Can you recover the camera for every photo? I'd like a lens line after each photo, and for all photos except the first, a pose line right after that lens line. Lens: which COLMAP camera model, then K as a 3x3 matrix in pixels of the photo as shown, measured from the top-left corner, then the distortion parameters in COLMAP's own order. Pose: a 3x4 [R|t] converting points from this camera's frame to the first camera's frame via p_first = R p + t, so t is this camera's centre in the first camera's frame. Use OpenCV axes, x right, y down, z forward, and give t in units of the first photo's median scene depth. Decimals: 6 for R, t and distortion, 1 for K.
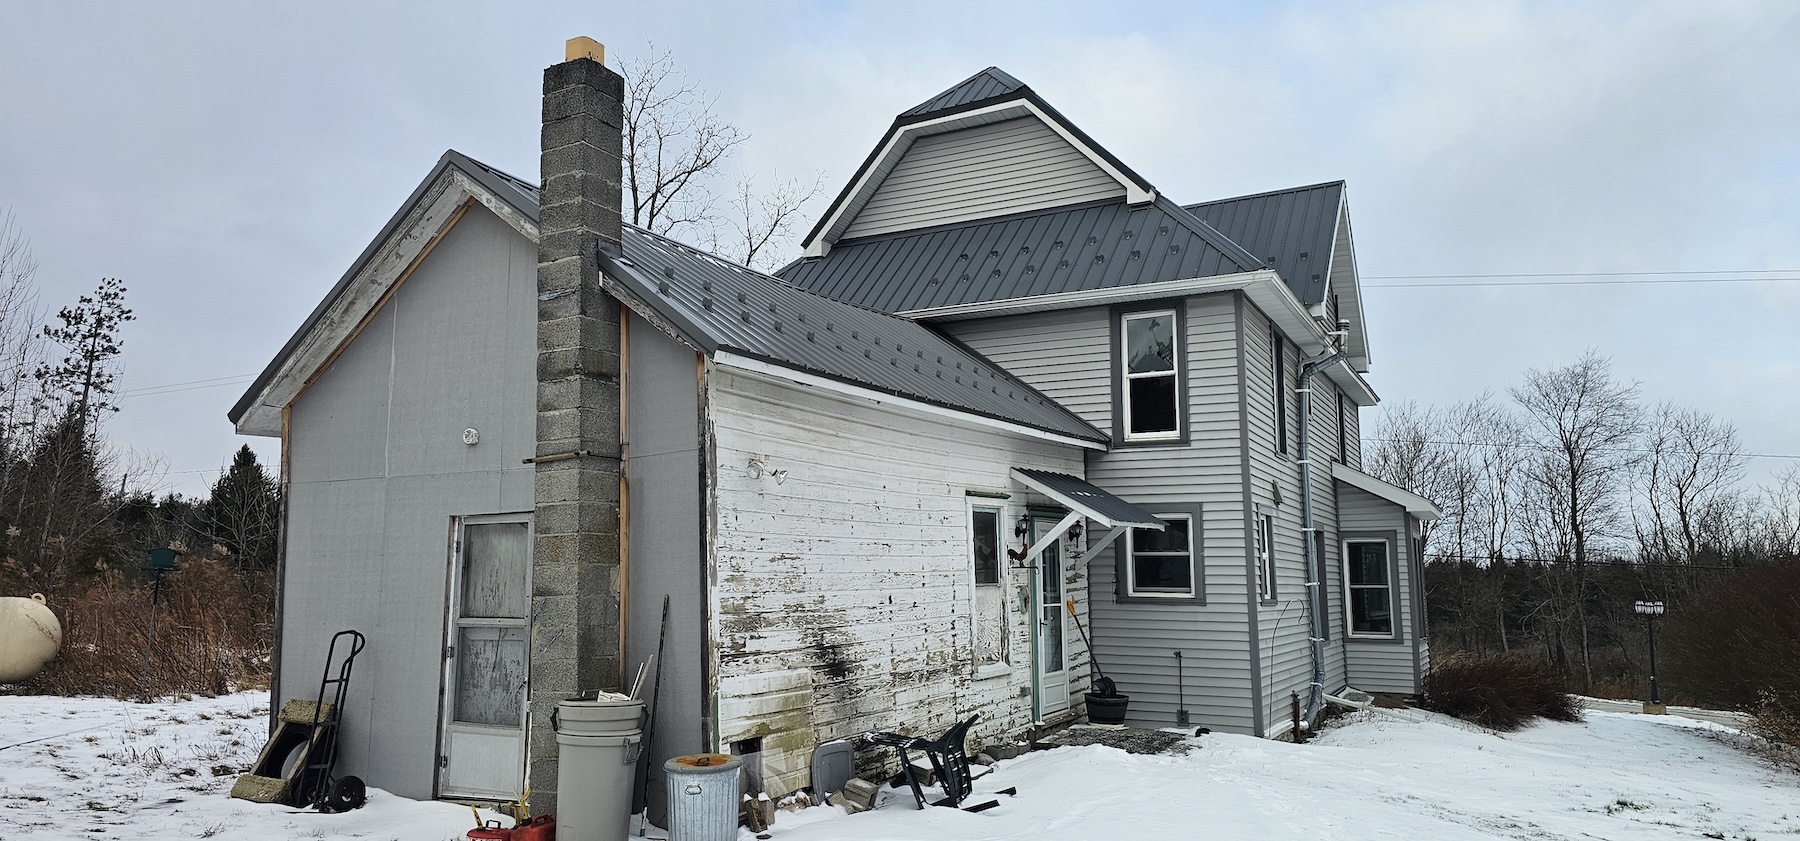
lens RADIAL K [[1182.8, 0, 898.8], [0, 1182.8, 408.4], [0, 0, 1]] dist [0.035581, -0.012764]
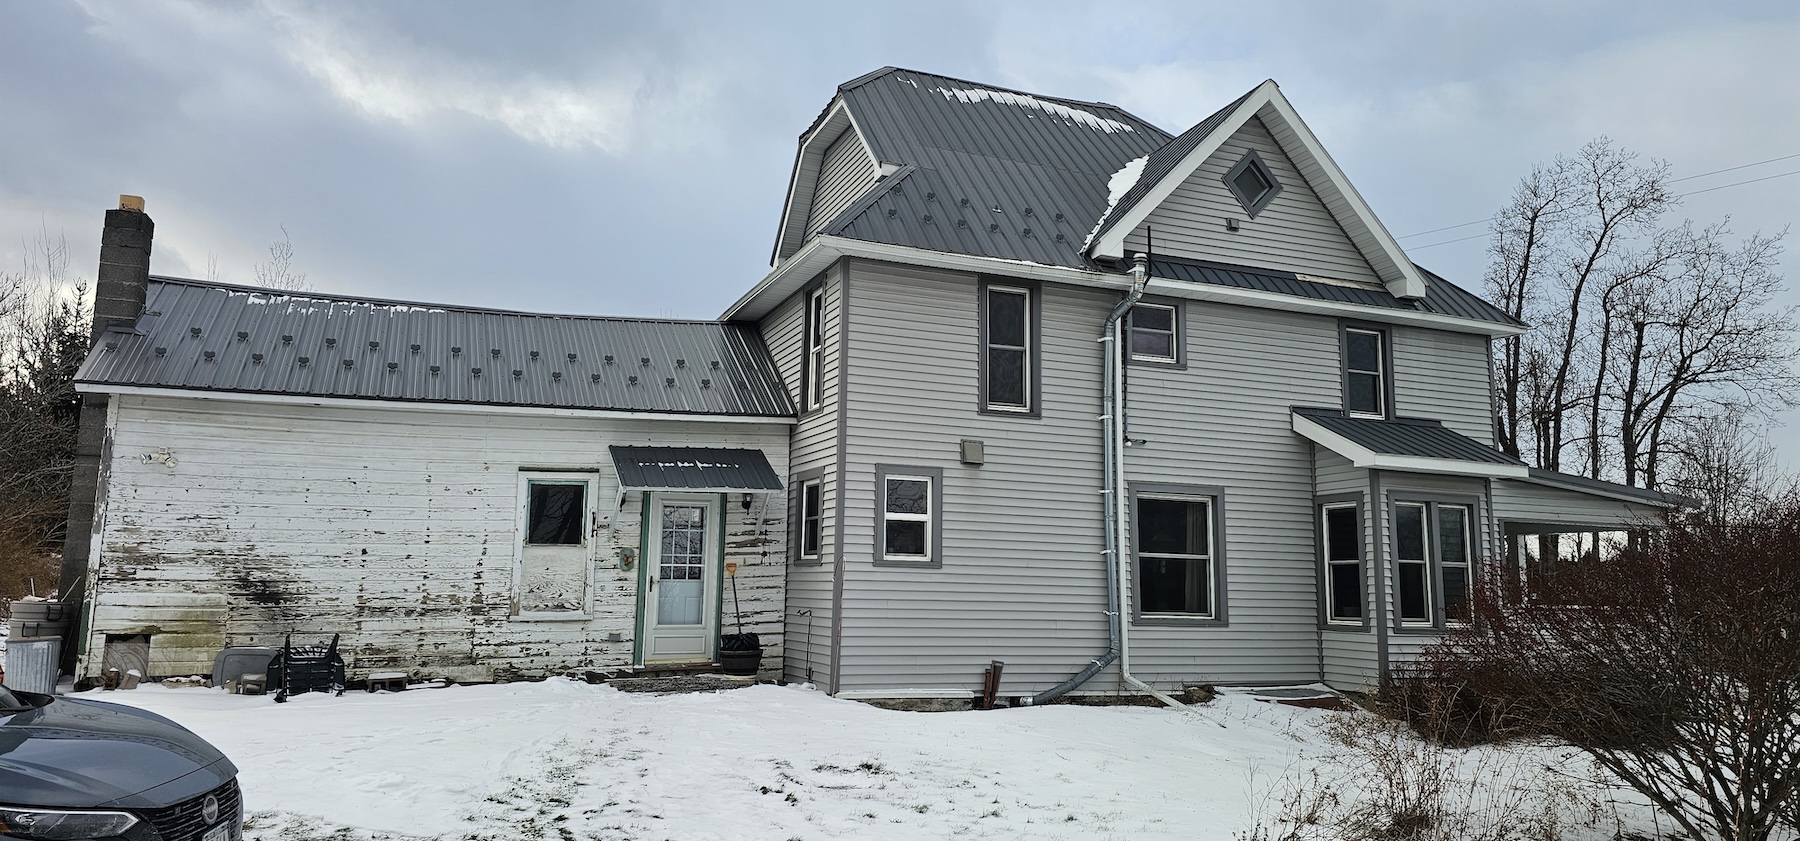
lens RADIAL K [[1182.8, 0, 900.0], [0, 1182.8, 425.8], [0, 0, 1]] dist [0.035581, -0.012764]
pose [[0.775671, -0.080534, -0.625978, 1.344316], [0.079913, 0.996375, -0.029165, 0.111751], [0.626058, -0.027402, 0.779295, 0.351120]]
